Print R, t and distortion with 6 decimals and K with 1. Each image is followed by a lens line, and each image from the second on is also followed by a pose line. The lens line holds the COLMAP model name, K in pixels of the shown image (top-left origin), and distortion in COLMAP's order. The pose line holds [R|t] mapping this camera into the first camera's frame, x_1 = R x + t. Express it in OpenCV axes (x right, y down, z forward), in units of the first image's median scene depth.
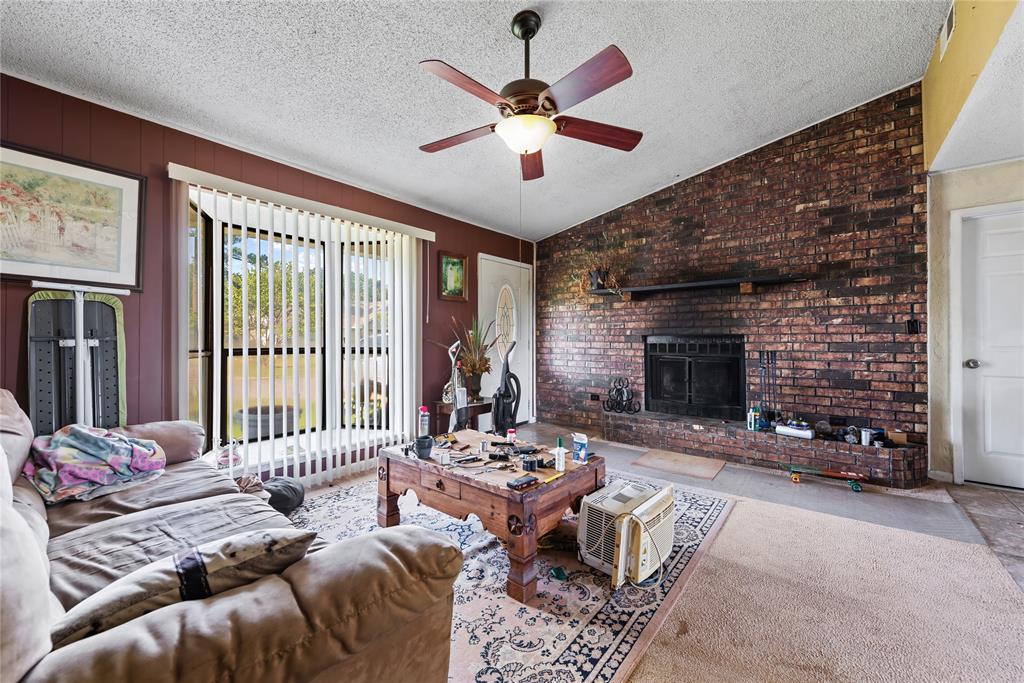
lens RADIAL K [[405.2, 0, 511.7], [0, 405.2, 338.1], [0, 0, 1]] dist [0.014859, -0.006192]
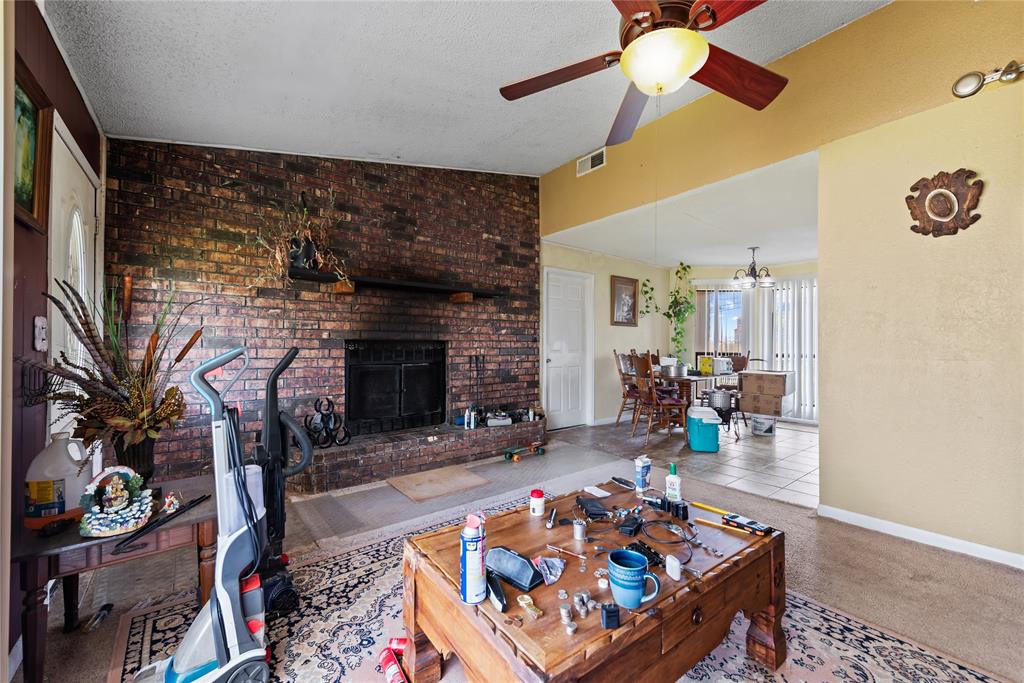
lens RADIAL K [[402.9, 0, 514.8], [0, 402.9, 345.8], [0, 0, 1]] dist [0.014028, -0.006218]
pose [[0.228392, 0.002200, 0.973567, -0.400324], [-0.006283, 0.999980, -0.000786, 0.004122], [-0.973549, -0.005937, 0.228401, 0.593692]]
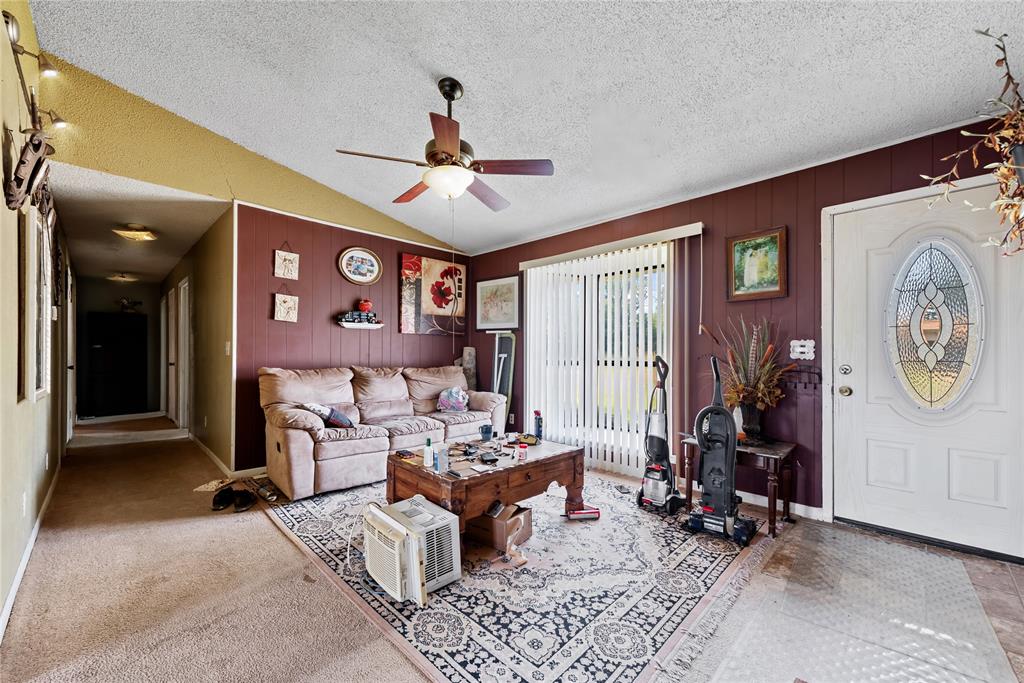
lens RADIAL K [[405.5, 0, 515.6], [0, 405.5, 351.8], [0, 0, 1]] dist [0.013143, -0.005332]
pose [[-0.107369, -0.006169, -0.994200, 0.657641], [0.000323, 0.999980, -0.006239, 0.003265], [0.994219, -0.000991, -0.107365, 0.721774]]
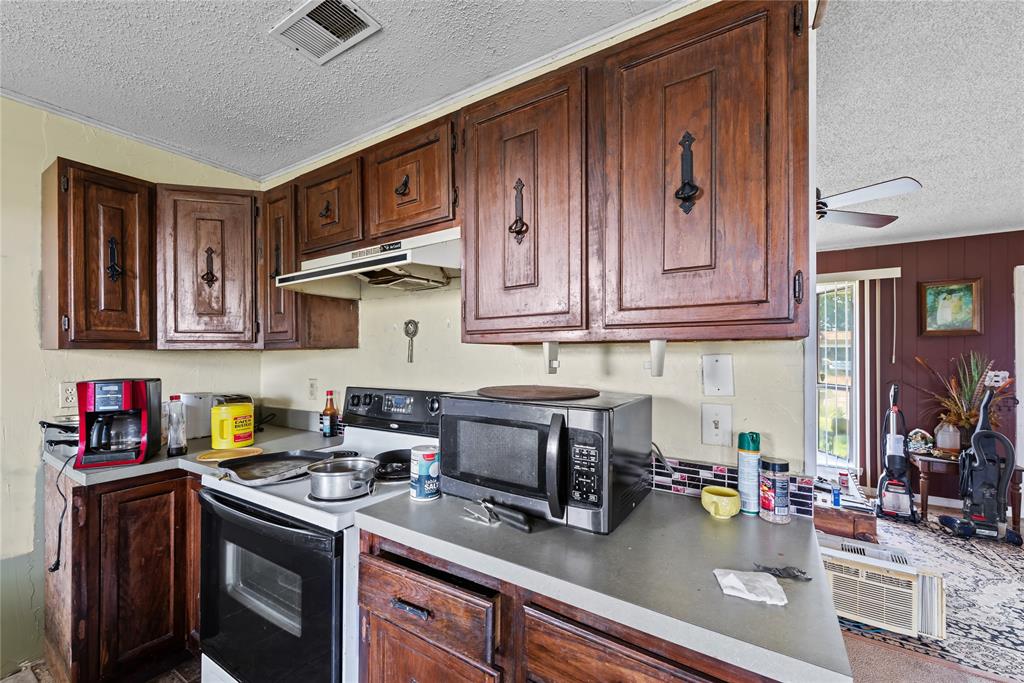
lens RADIAL K [[405.5, 0, 515.6], [0, 405.5, 351.8], [0, 0, 1]] dist [0.013143, -0.005332]
pose [[0.116801, -0.006971, -0.993131, 0.646940], [-0.000052, 0.999975, -0.007025, -0.057933], [0.993155, 0.000872, 0.116798, 0.005926]]
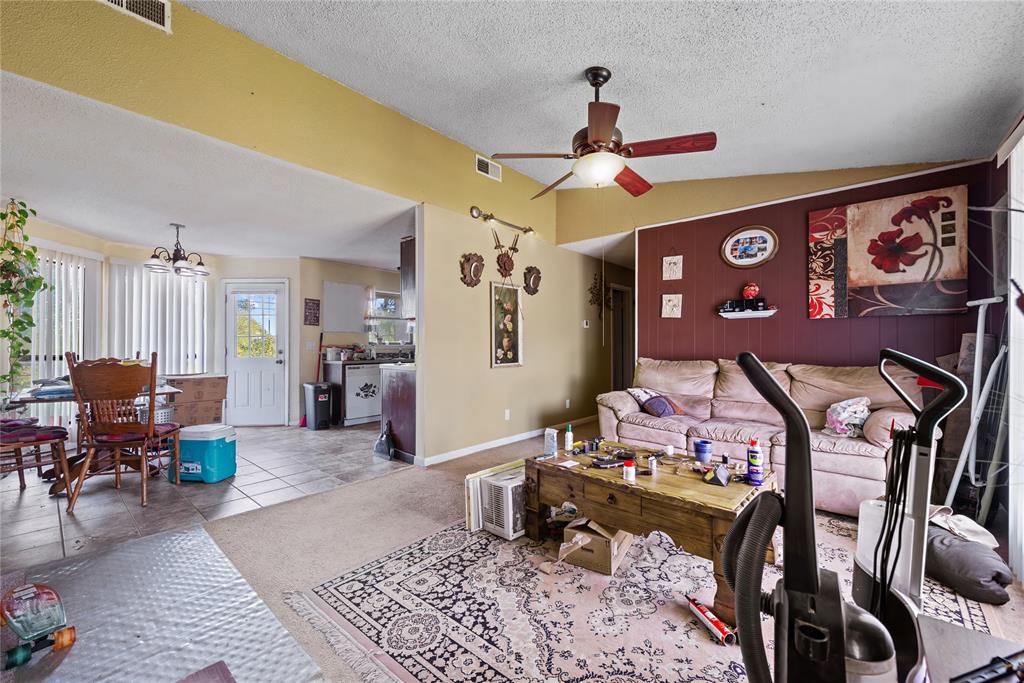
lens RADIAL K [[402.9, 0, 514.8], [0, 402.9, 345.8], [0, 0, 1]] dist [0.014028, -0.006218]
pose [[-0.999157, 0.000220, 0.041050, 0.124109], [0.000031, 0.999989, -0.004597, 0.004968], [-0.041051, -0.004592, -0.999147, 1.182600]]
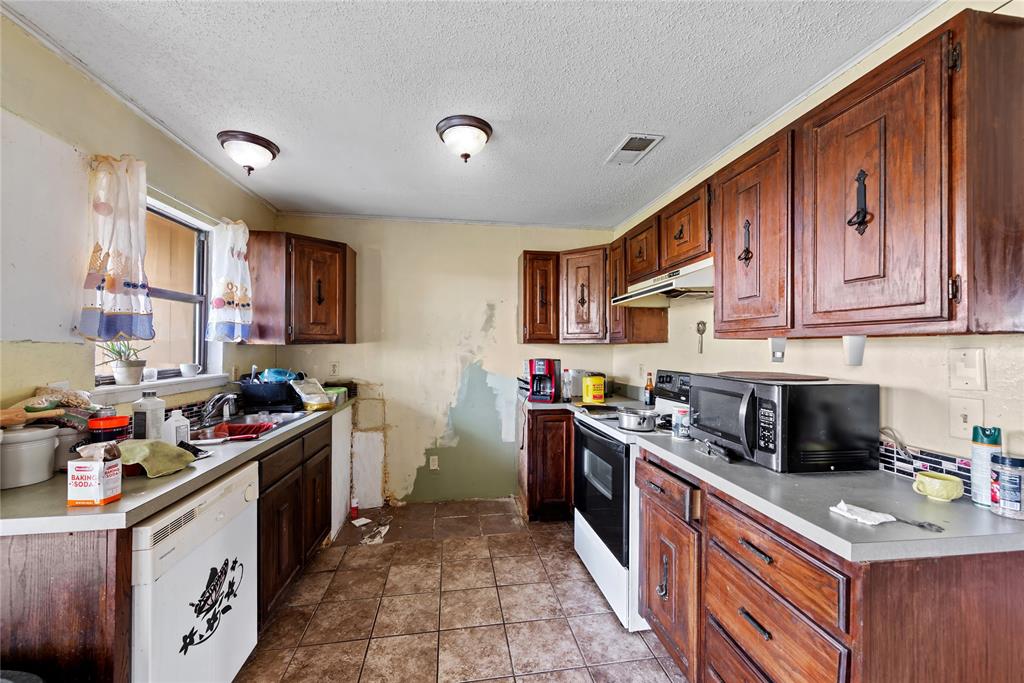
lens RADIAL K [[402.9, 0, 514.8], [0, 402.9, 345.8], [0, 0, 1]] dist [0.014028, -0.006218]
pose [[-0.673698, -0.008110, -0.738962, 0.813310], [-0.008888, 0.999956, -0.002872, -0.056049], [0.738953, 0.004633, -0.673741, 0.146432]]
